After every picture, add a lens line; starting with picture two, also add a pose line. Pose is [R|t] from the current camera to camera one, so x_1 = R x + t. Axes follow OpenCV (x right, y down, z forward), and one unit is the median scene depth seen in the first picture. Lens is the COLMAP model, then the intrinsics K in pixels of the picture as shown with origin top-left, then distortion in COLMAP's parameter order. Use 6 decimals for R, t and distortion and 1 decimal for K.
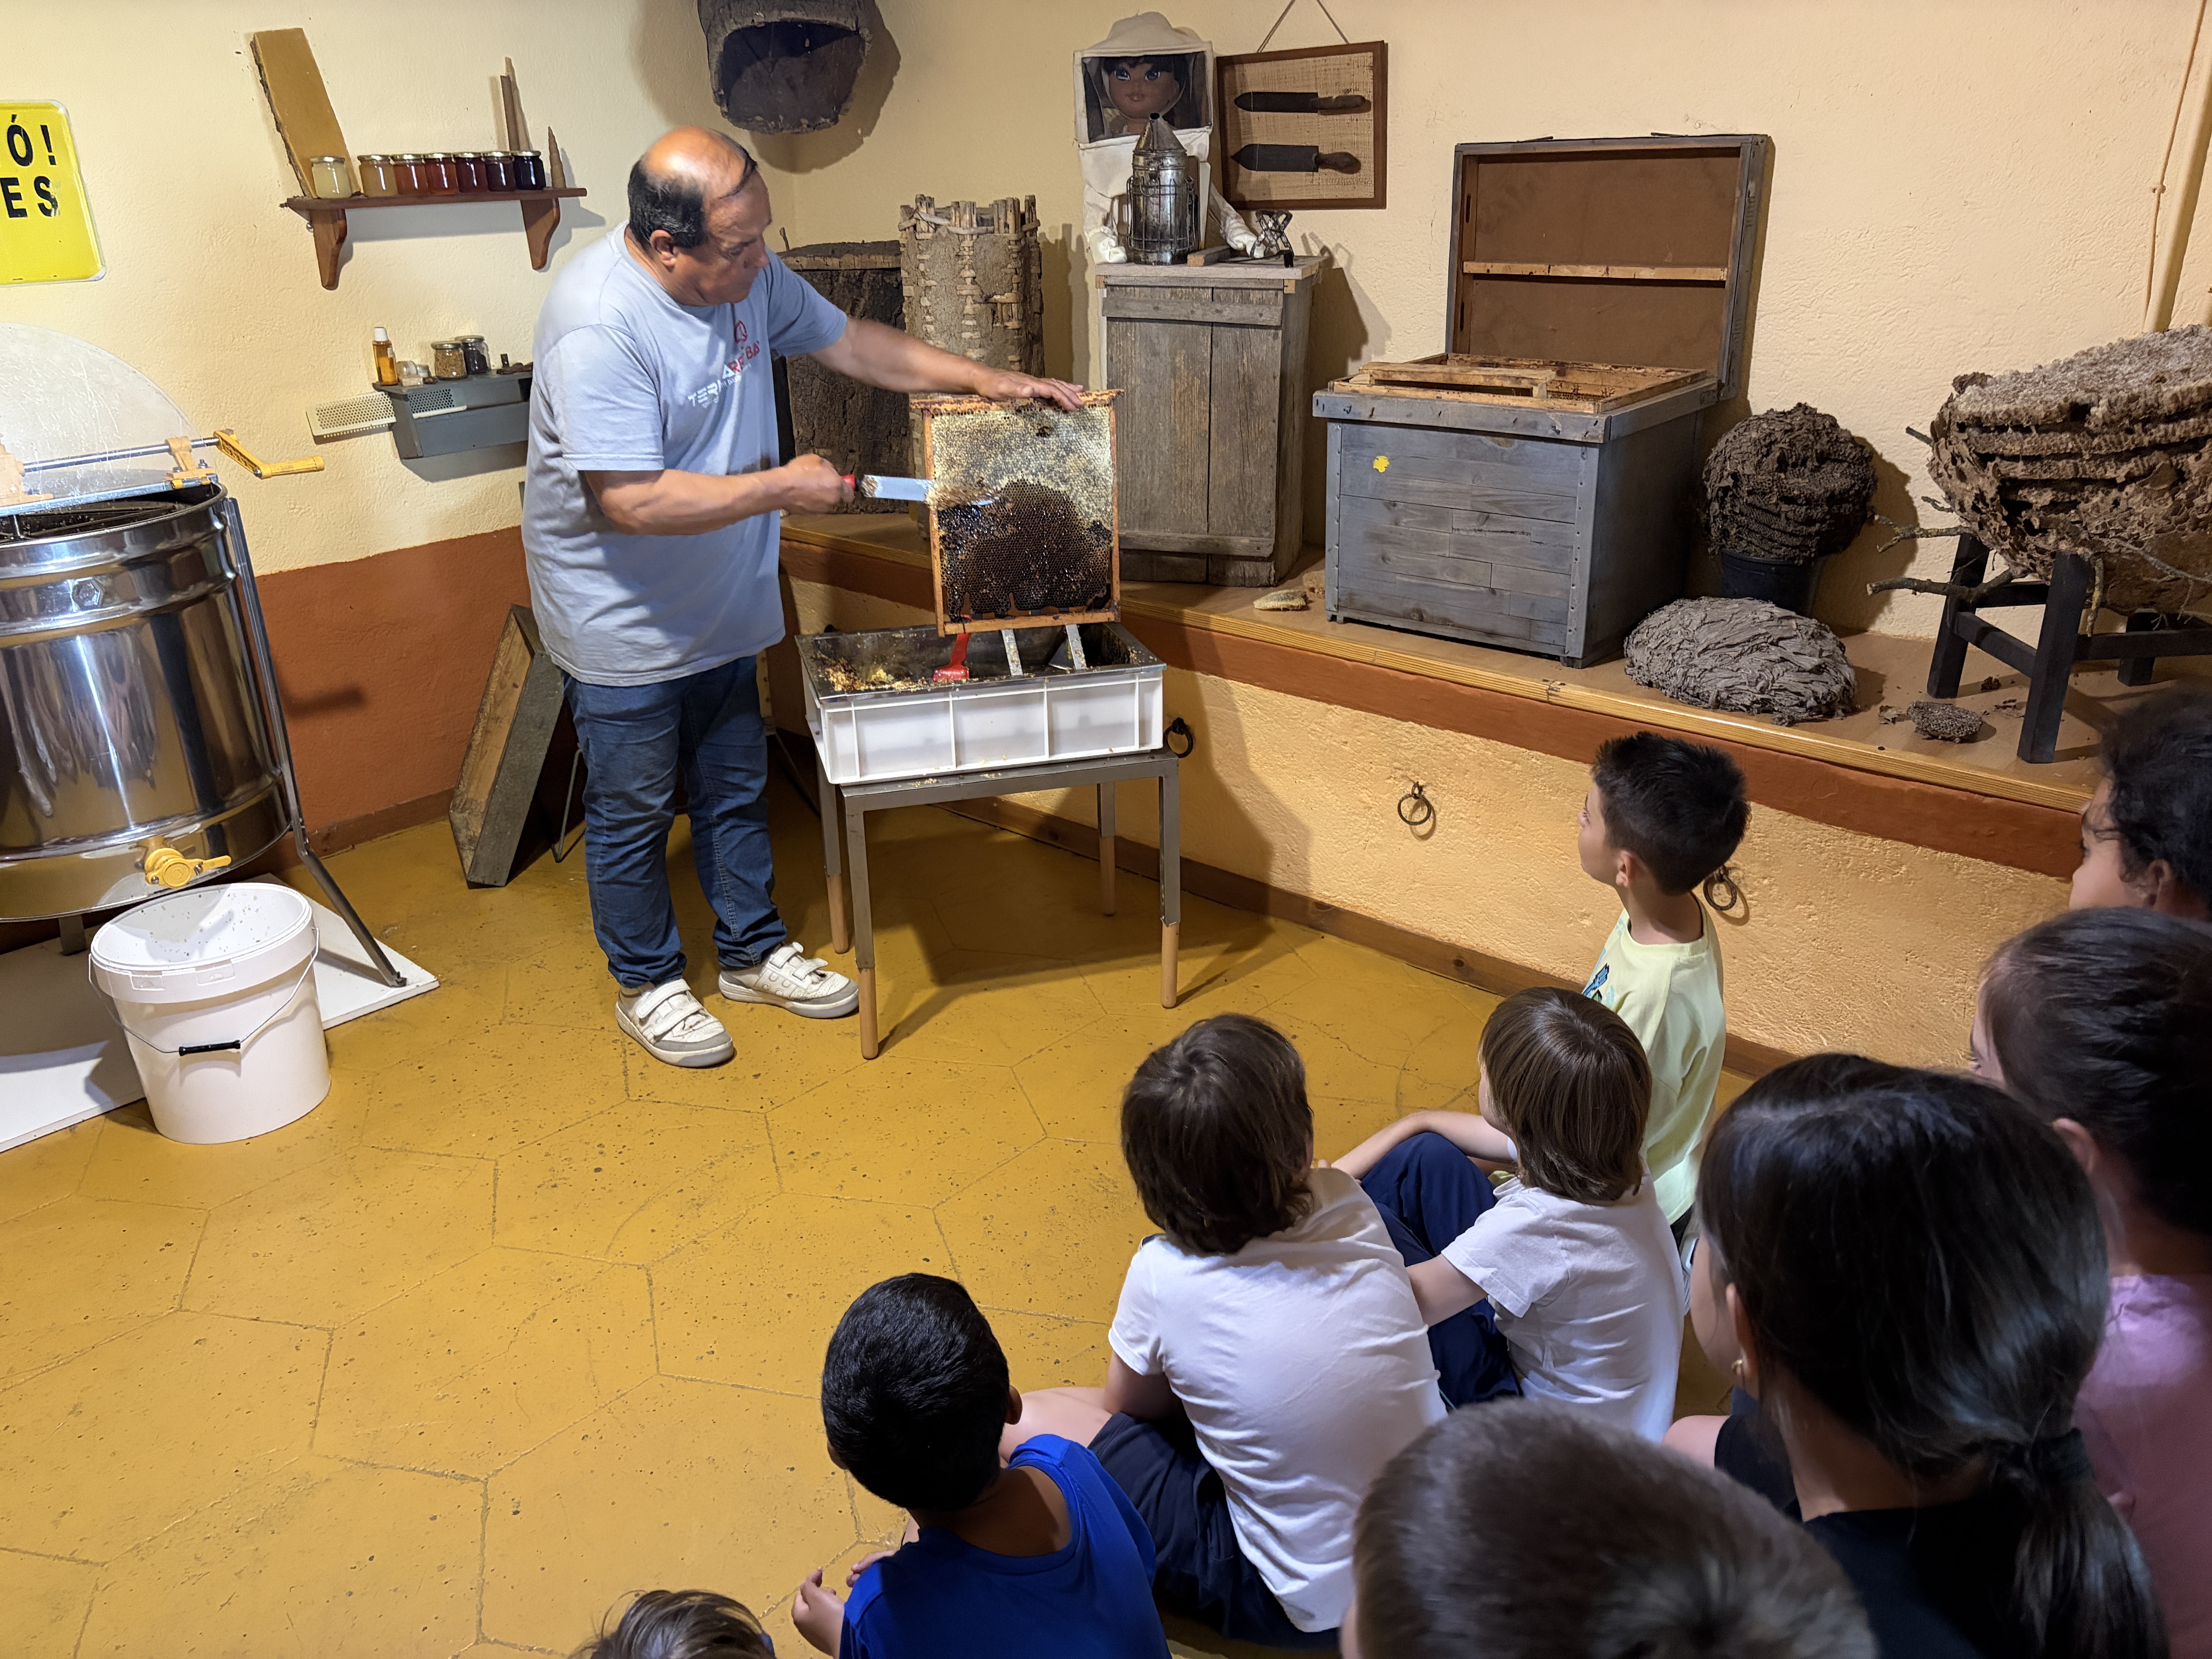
lens RADIAL K [[1675.5, 0, 1097.6], [0, 1675.5, 801.8], [0, 0, 1]] dist [0.040104, -0.044094]
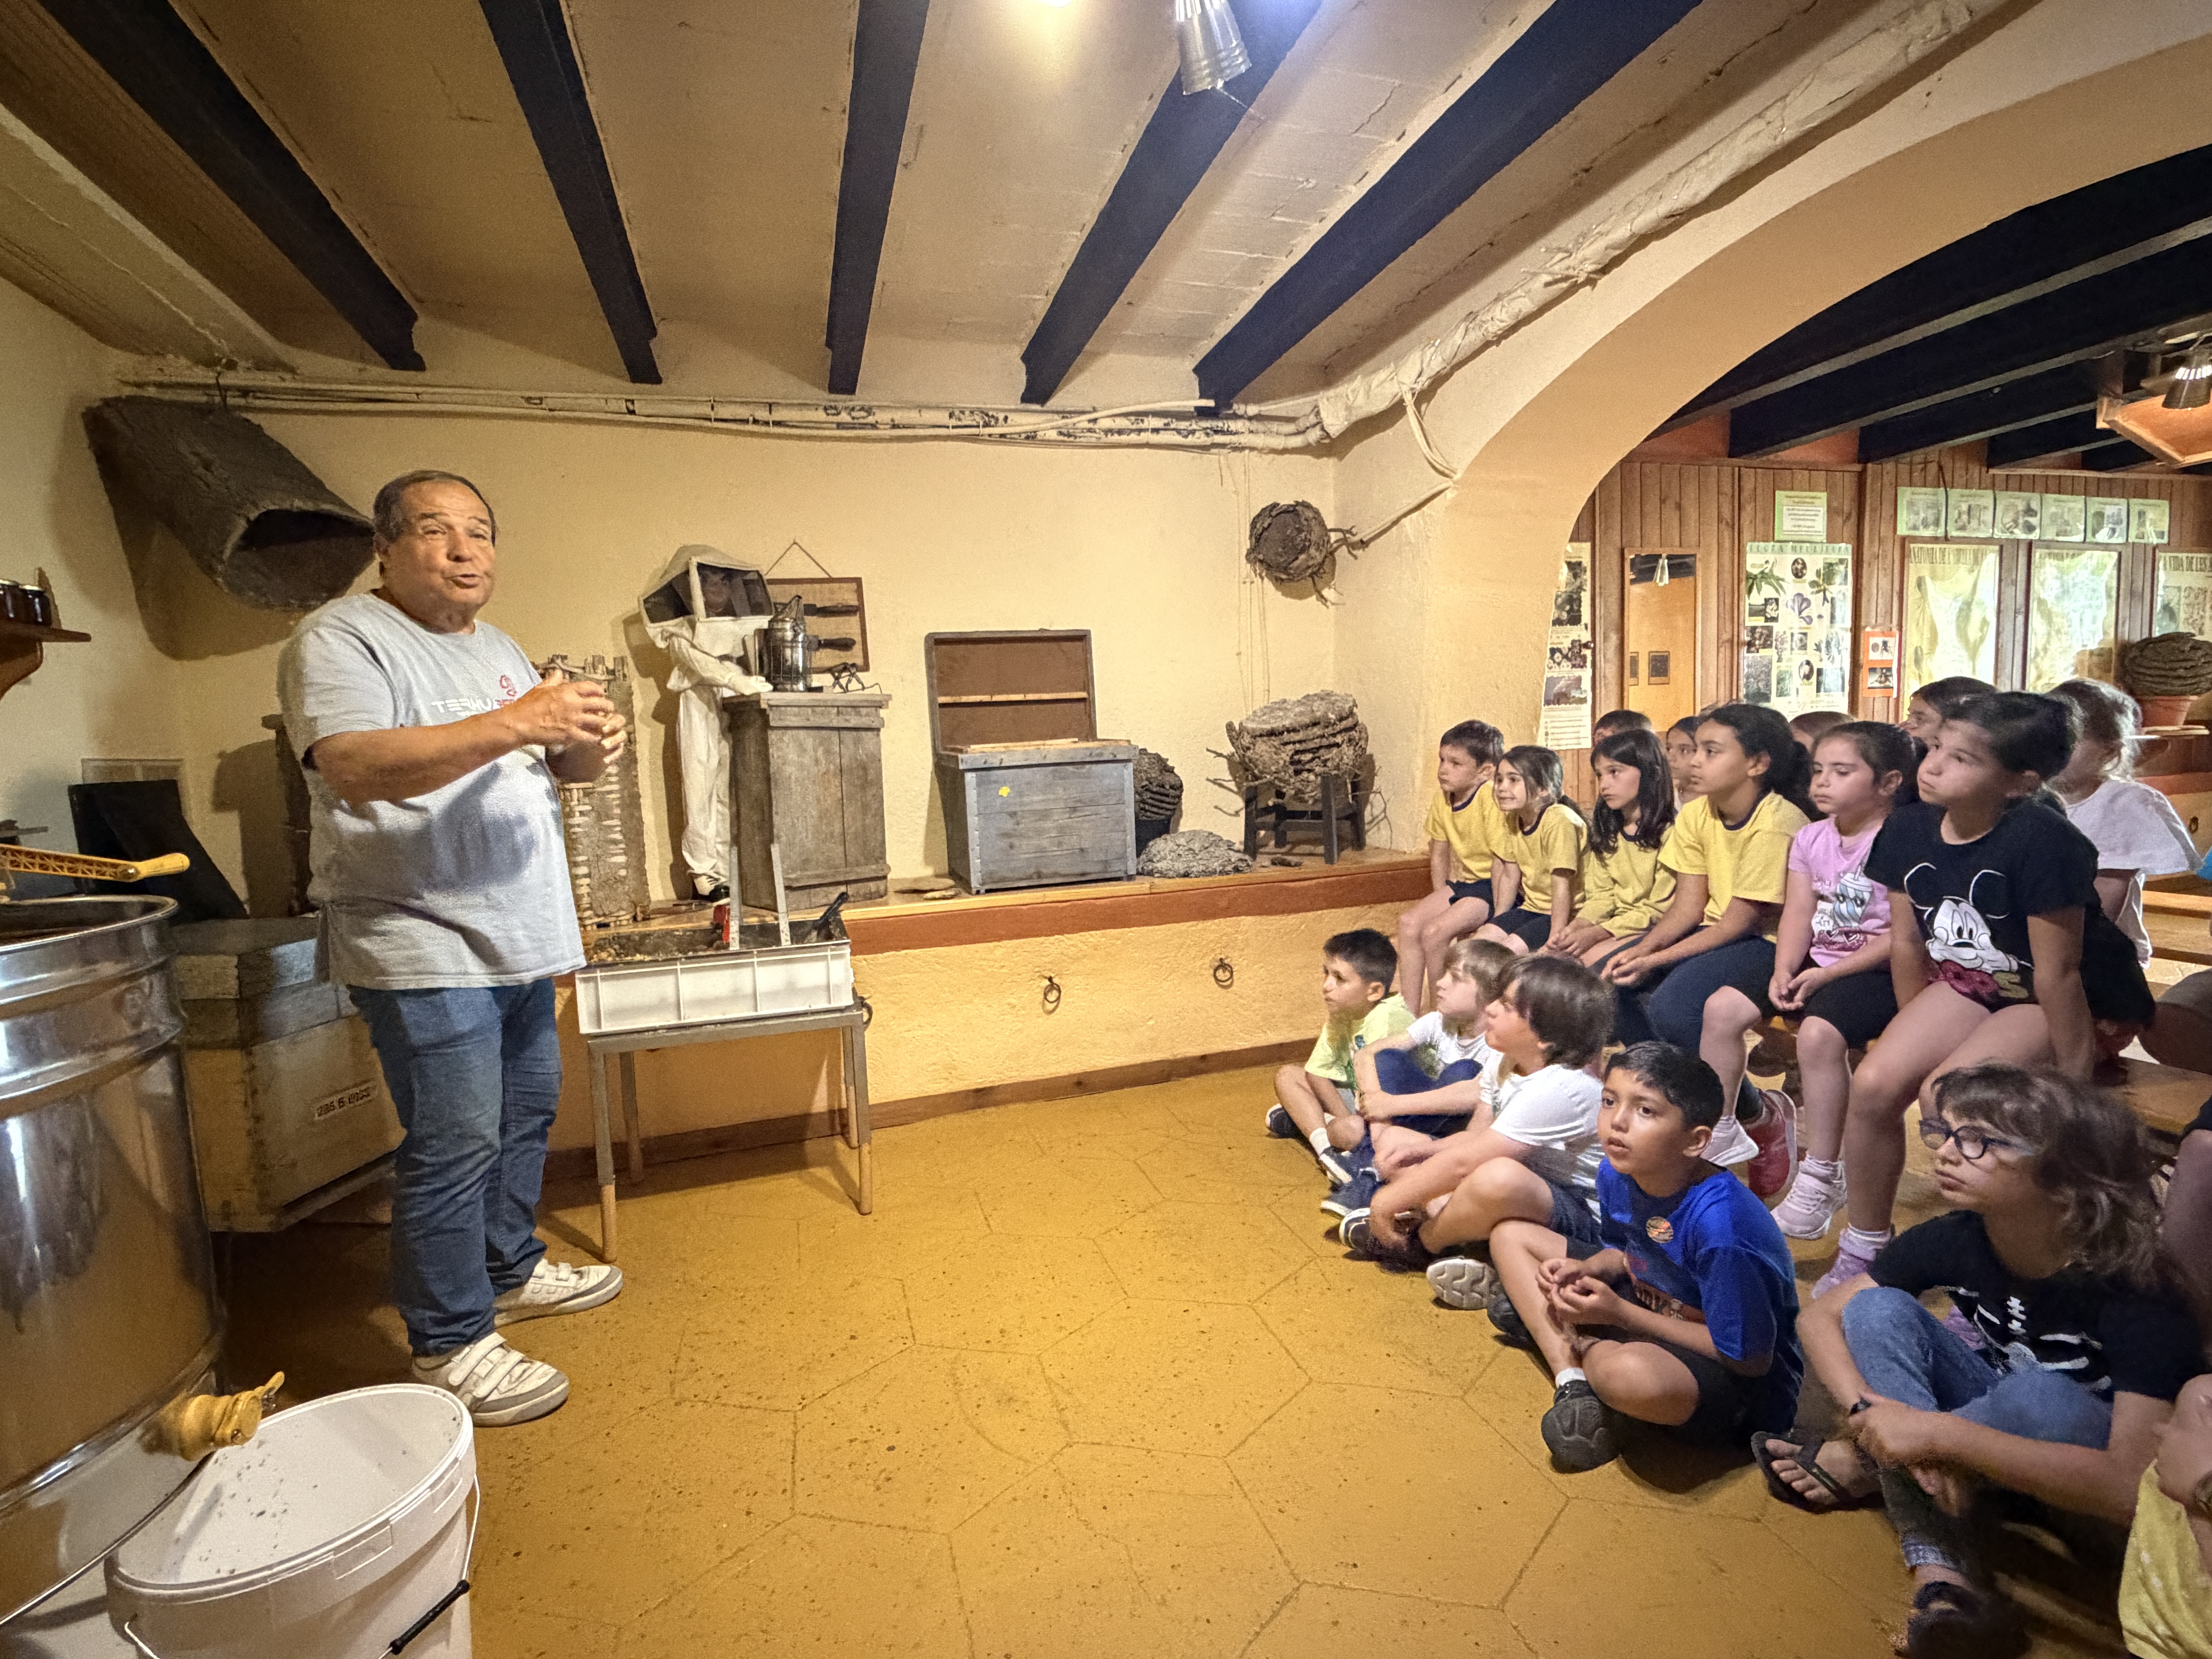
lens RADIAL K [[1024.3, 0, 1106.0], [0, 1024.3, 828.7], [0, 0, 1]] dist [0.000677, -0.000708]
pose [[0.500727, -0.077281, 0.862148, -0.609985], [0.348088, 0.929902, -0.118812, -0.007159], [-0.792532, 0.359596, 0.492528, 0.383386]]
